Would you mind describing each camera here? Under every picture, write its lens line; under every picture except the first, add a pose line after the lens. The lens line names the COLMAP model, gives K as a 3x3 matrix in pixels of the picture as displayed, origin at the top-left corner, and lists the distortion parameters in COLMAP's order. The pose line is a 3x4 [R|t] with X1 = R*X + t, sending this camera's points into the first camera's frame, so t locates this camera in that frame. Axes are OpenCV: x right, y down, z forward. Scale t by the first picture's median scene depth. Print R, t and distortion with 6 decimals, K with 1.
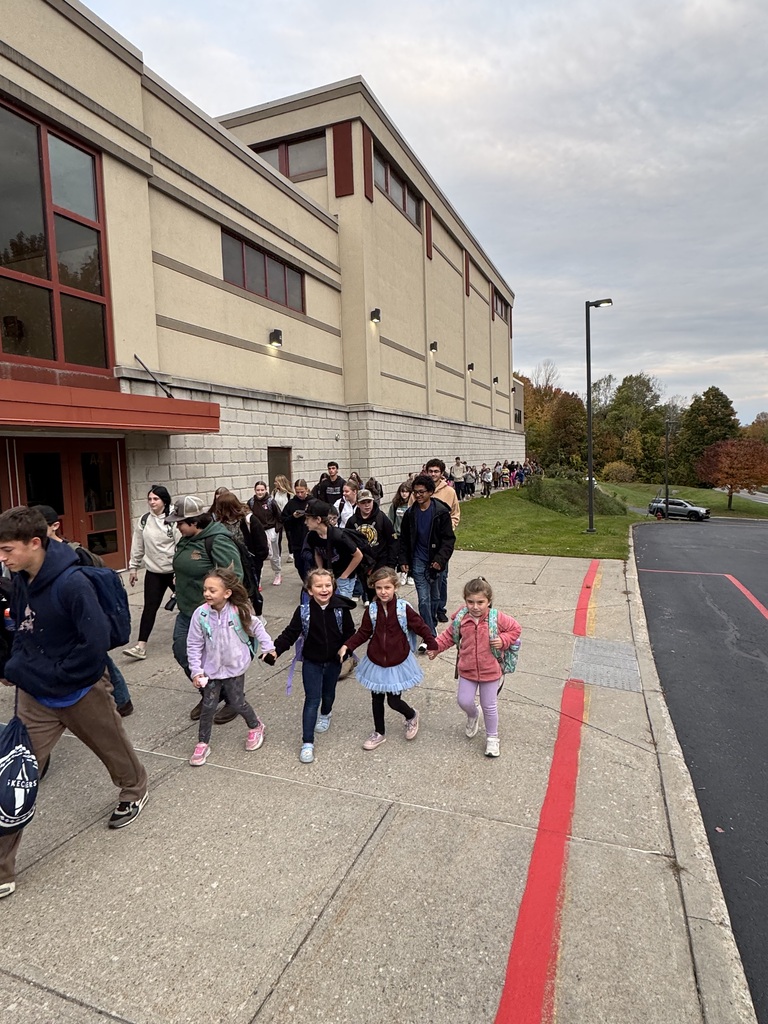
lens RADIAL K [[601.1, 0, 380.3], [0, 601.1, 507.6], [0, 0, 1]] dist [-0.006178, 0.000570]
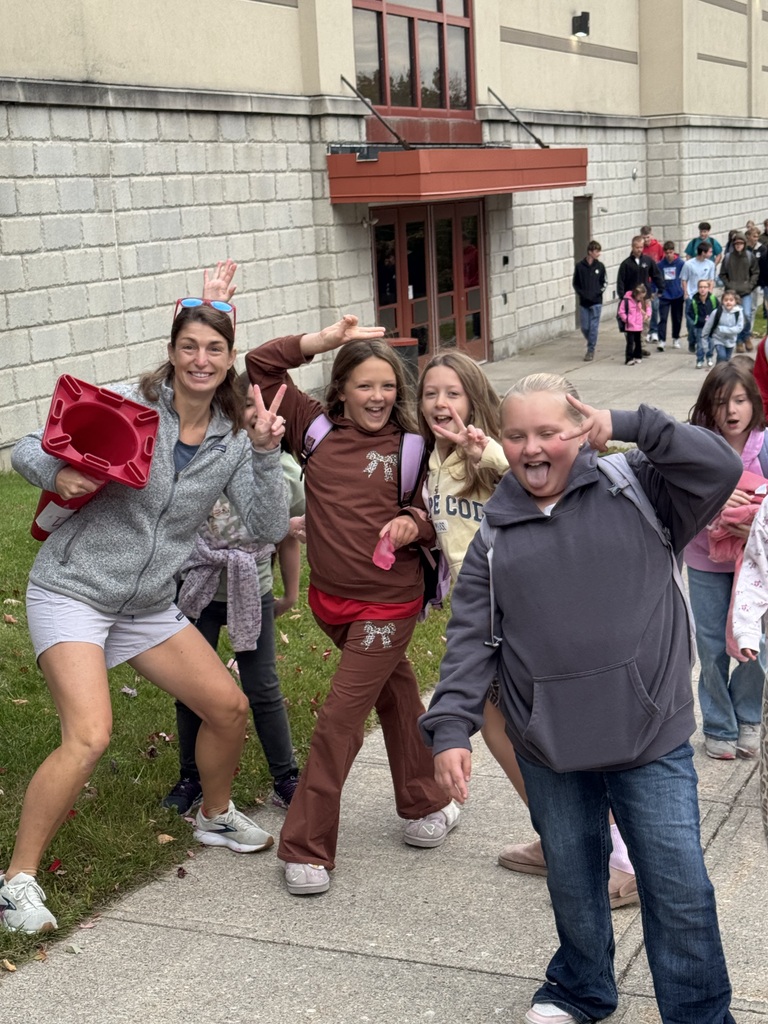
lens RADIAL K [[1721.4, 0, 407.0], [0, 1721.4, 514.1], [0, 0, 1]] dist [0.148083, -0.100056]
pose [[0.999905, -0.012884, -0.004864, -0.194751], [0.013331, 0.994151, 0.107172, 0.021440], [0.003455, -0.107226, 0.994229, -0.503884]]
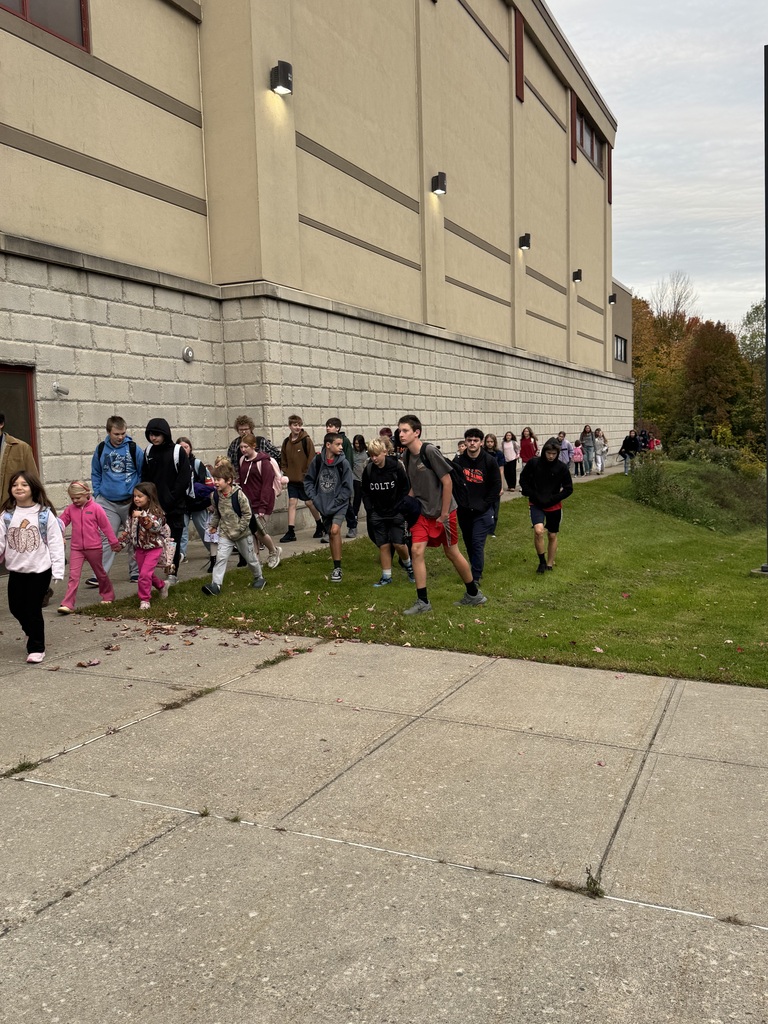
lens RADIAL K [[917.2, 0, 384.0], [0, 917.2, 512.0], [0, 0, 1]] dist [0.202113, -0.452233]
pose [[0.999504, 0.005458, -0.031029, 0.061680], [-0.005404, 0.999984, 0.001837, -0.002550], [0.031039, -0.001669, 0.999517, 0.214644]]
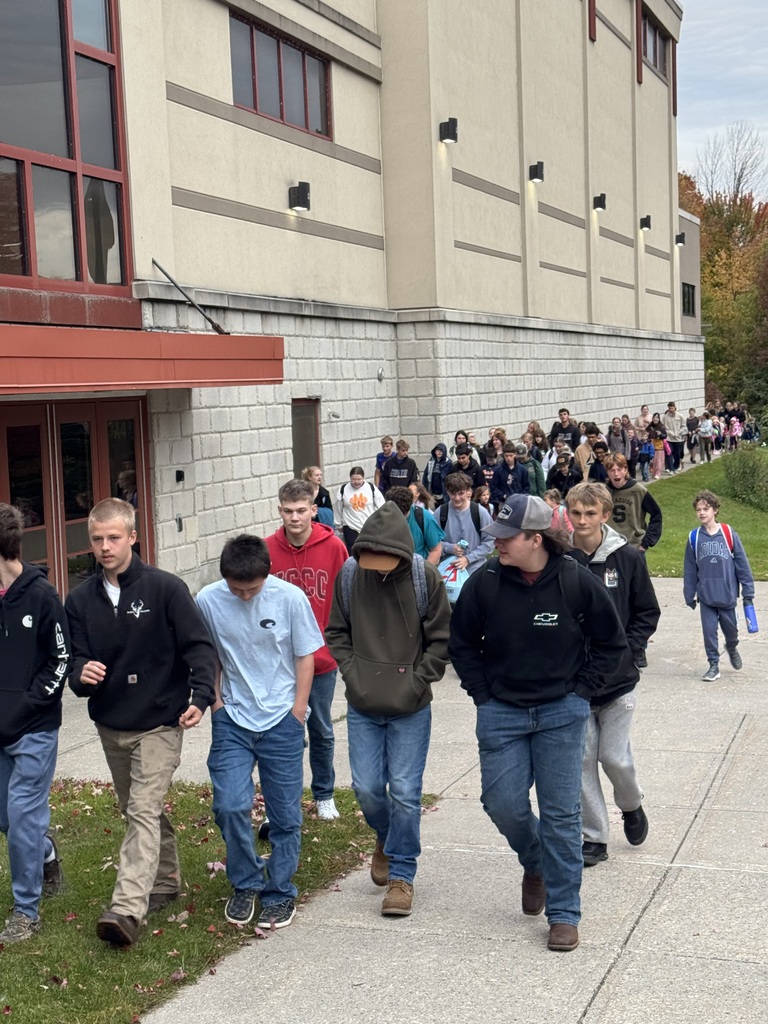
lens RADIAL K [[1721.4, 0, 407.0], [0, 1721.4, 514.1], [0, 0, 1]] dist [0.148083, -0.100056]
pose [[0.996356, -0.009671, 0.084746, -0.114924], [0.010488, 0.999903, -0.009191, 0.010096], [-0.084649, 0.010046, 0.996360, -0.301615]]
